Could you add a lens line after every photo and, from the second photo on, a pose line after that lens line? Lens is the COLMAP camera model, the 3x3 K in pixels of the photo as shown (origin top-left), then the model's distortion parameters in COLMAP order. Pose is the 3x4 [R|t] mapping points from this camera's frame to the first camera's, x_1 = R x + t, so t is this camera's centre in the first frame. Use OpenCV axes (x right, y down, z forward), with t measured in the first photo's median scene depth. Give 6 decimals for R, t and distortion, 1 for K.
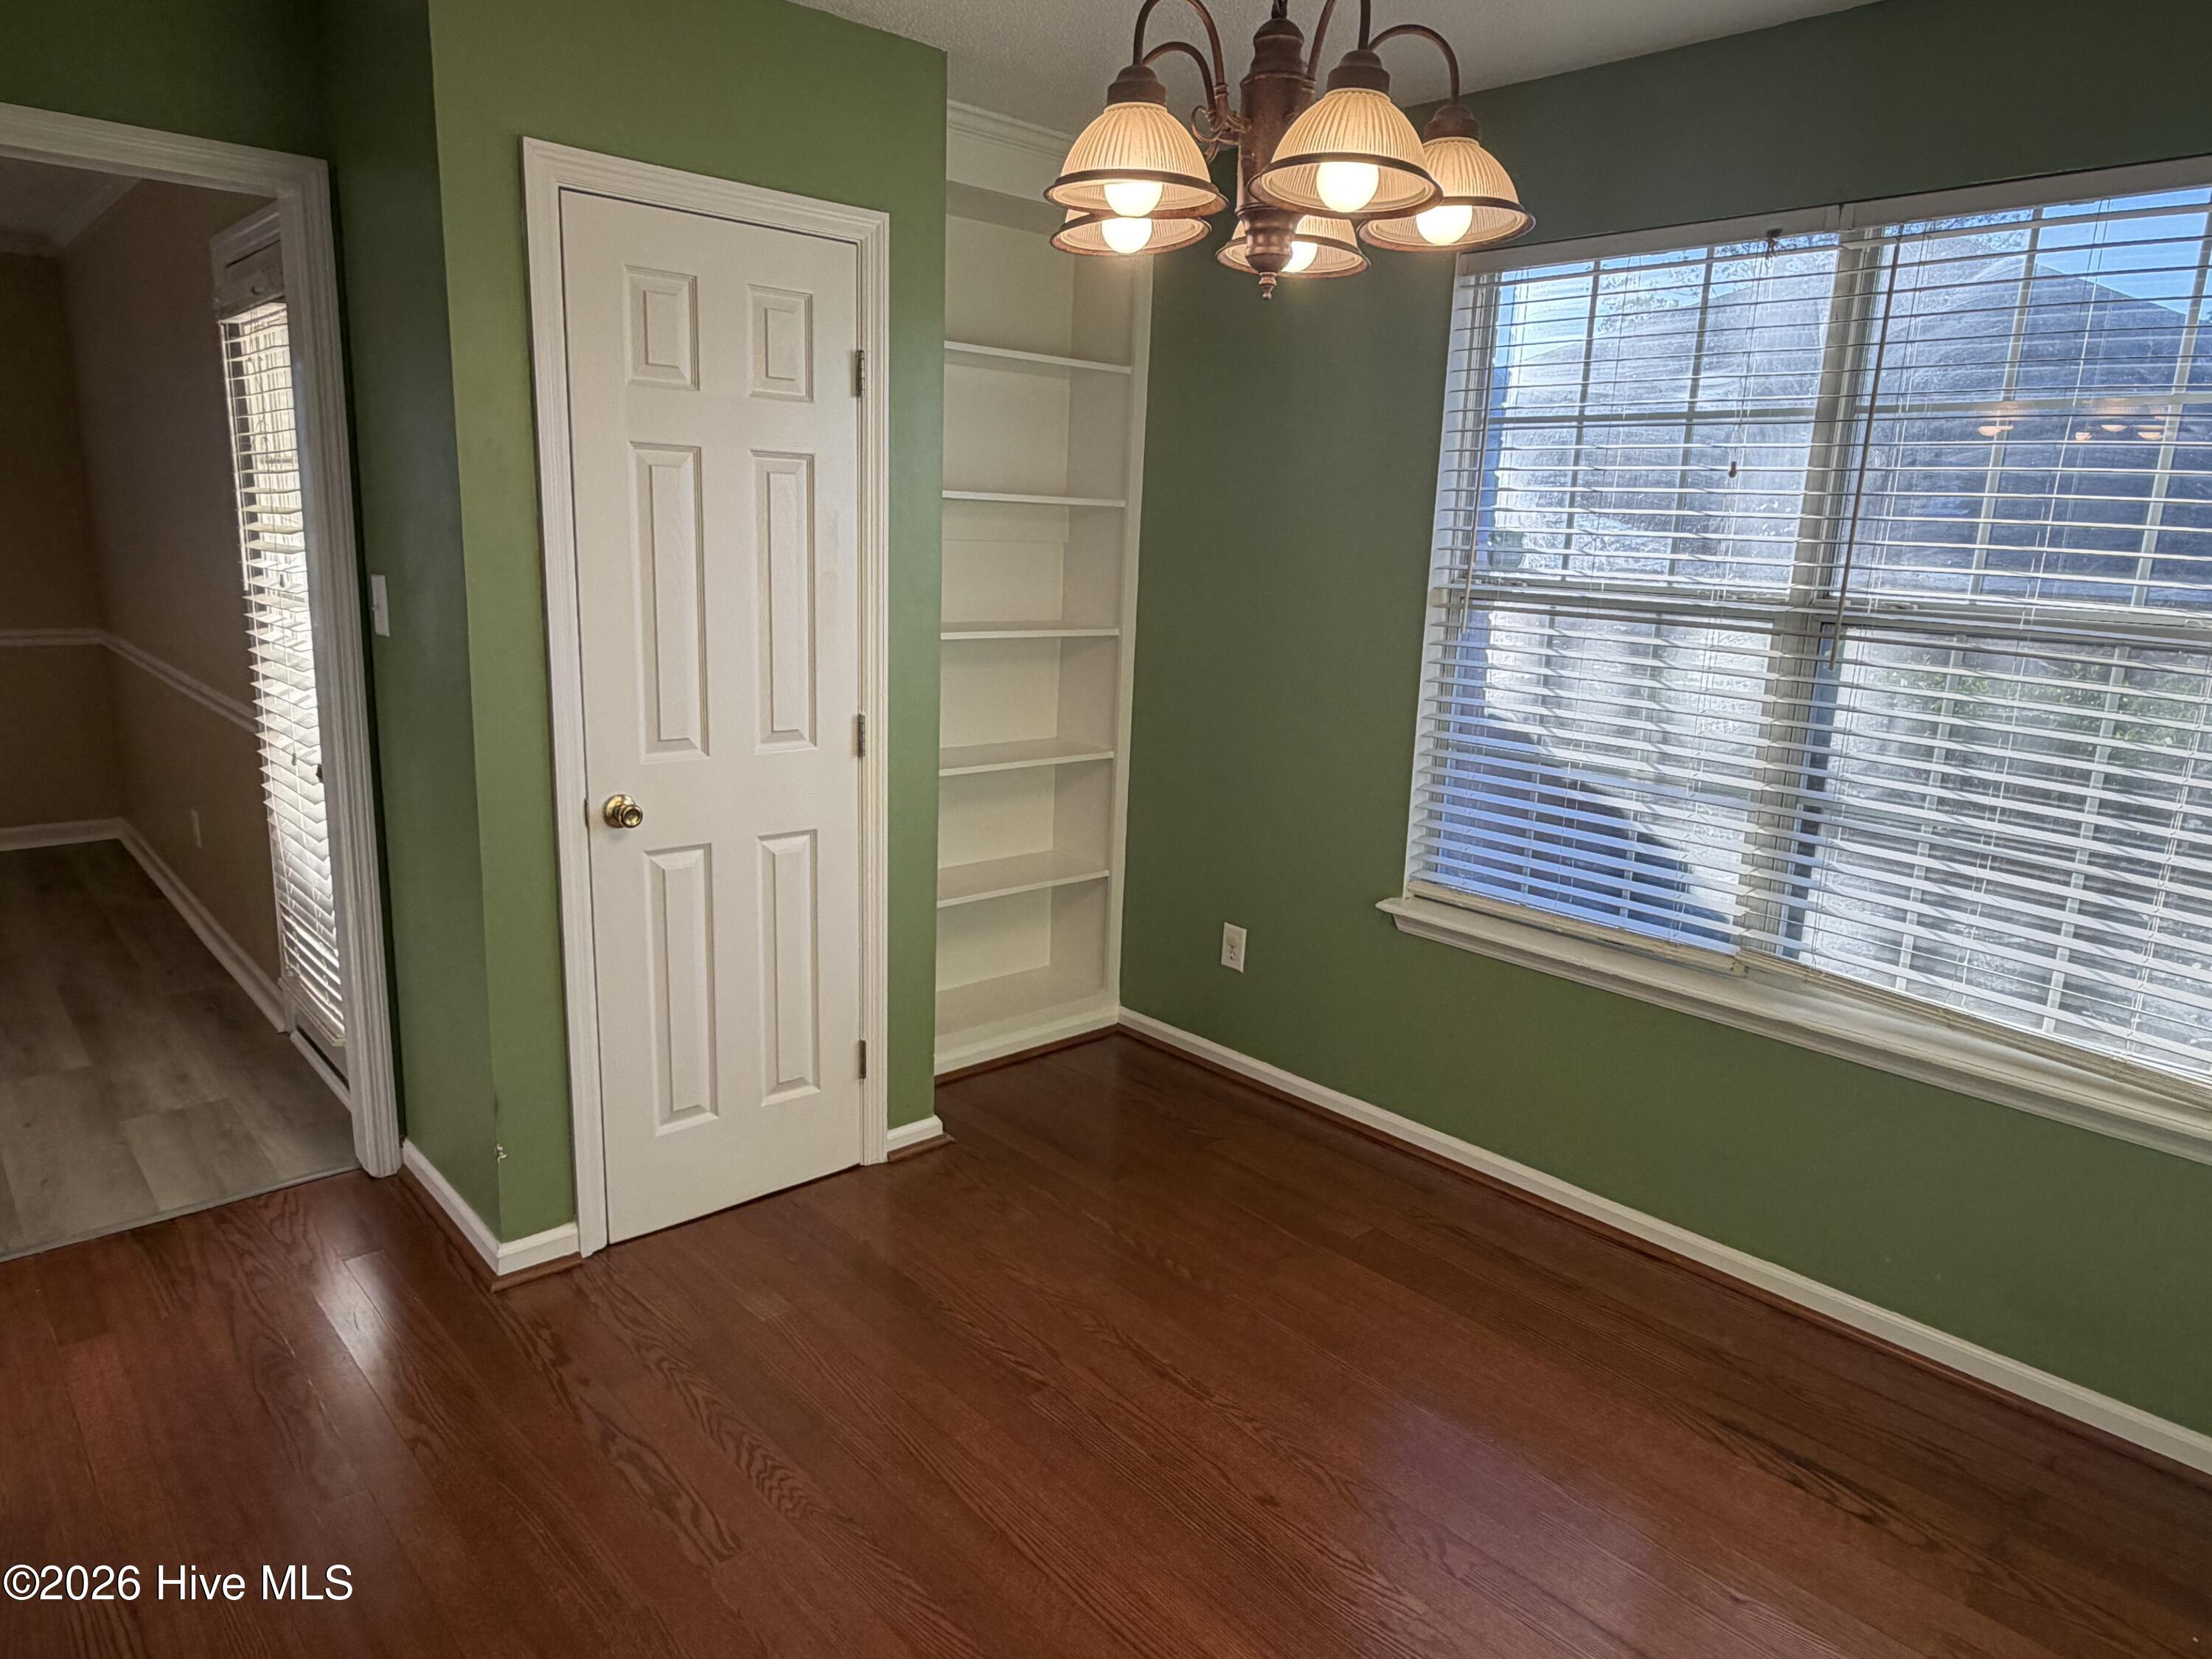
lens RADIAL K [[1381.0, 0, 1107.5], [0, 1381.0, 846.4], [0, 0, 1]] dist [-0.002488, -0.007510]
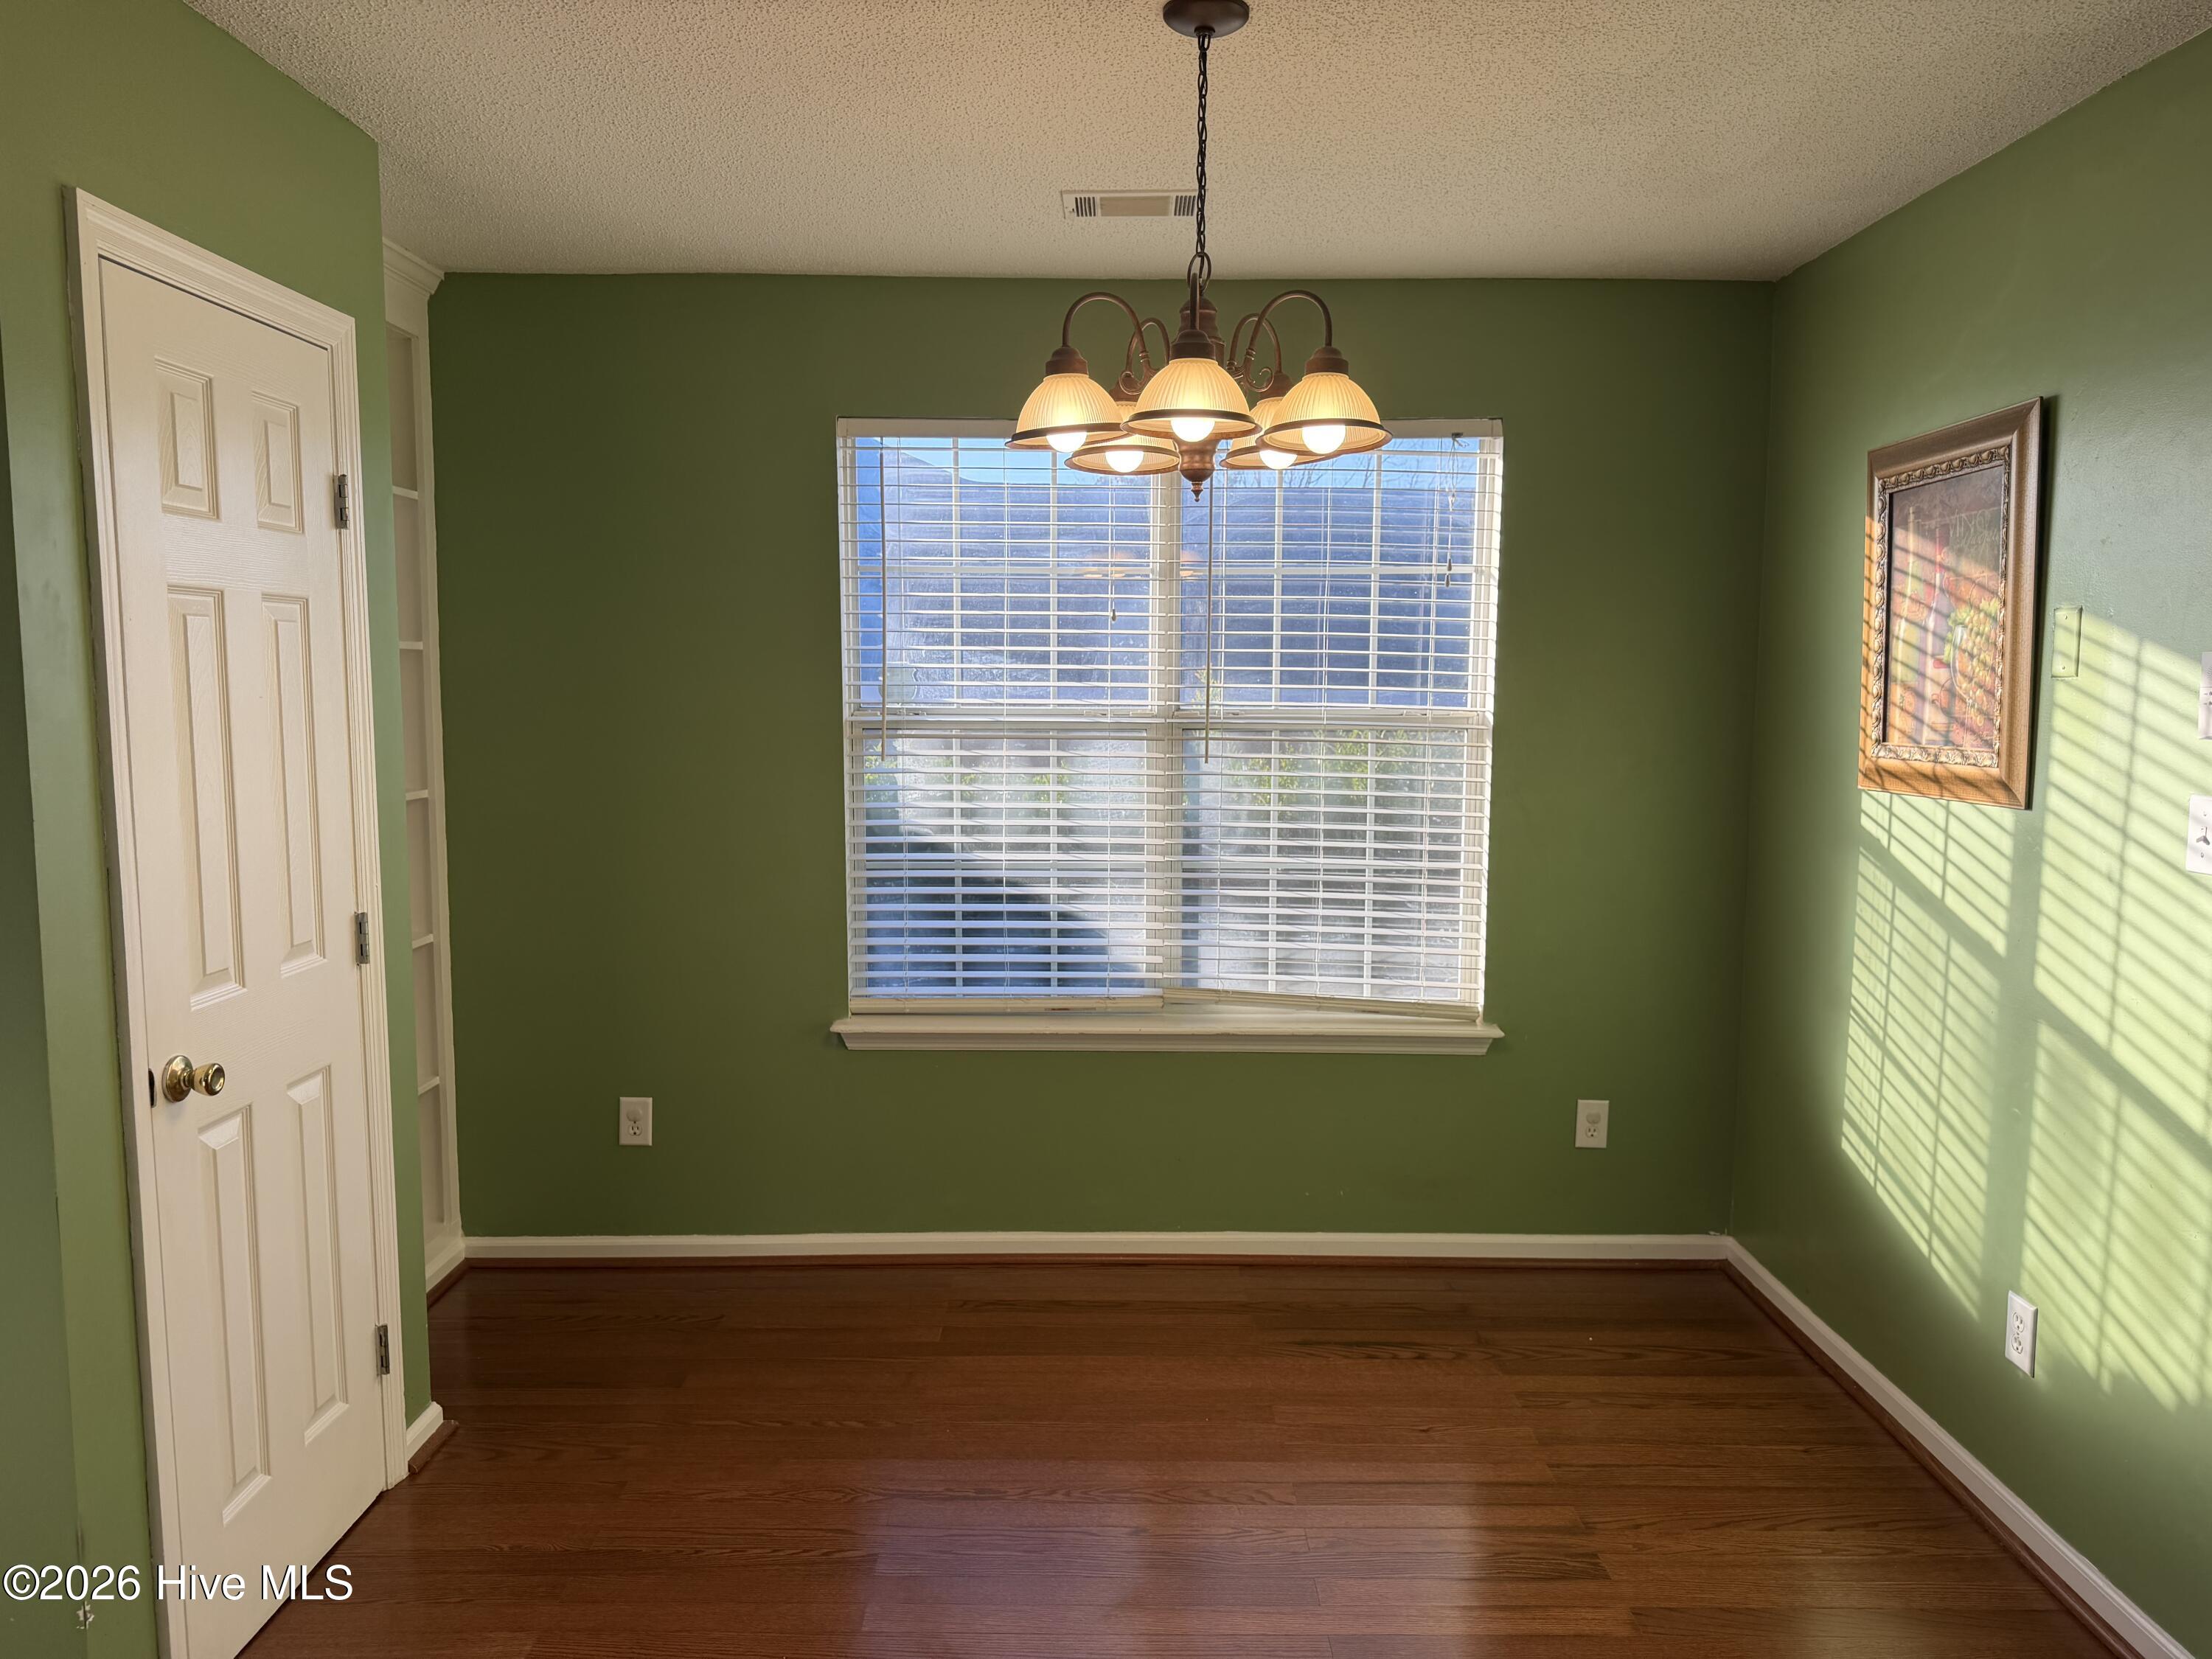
lens RADIAL K [[1589.3, 0, 1090.4], [0, 1589.3, 827.0], [0, 0, 1]] dist [0.091926, -0.098810]
pose [[0.659173, -0.100017, 0.745310, -0.610088], [0.189703, 0.981177, -0.036110, -0.027659], [-0.727670, 0.165190, 0.665739, 0.055690]]
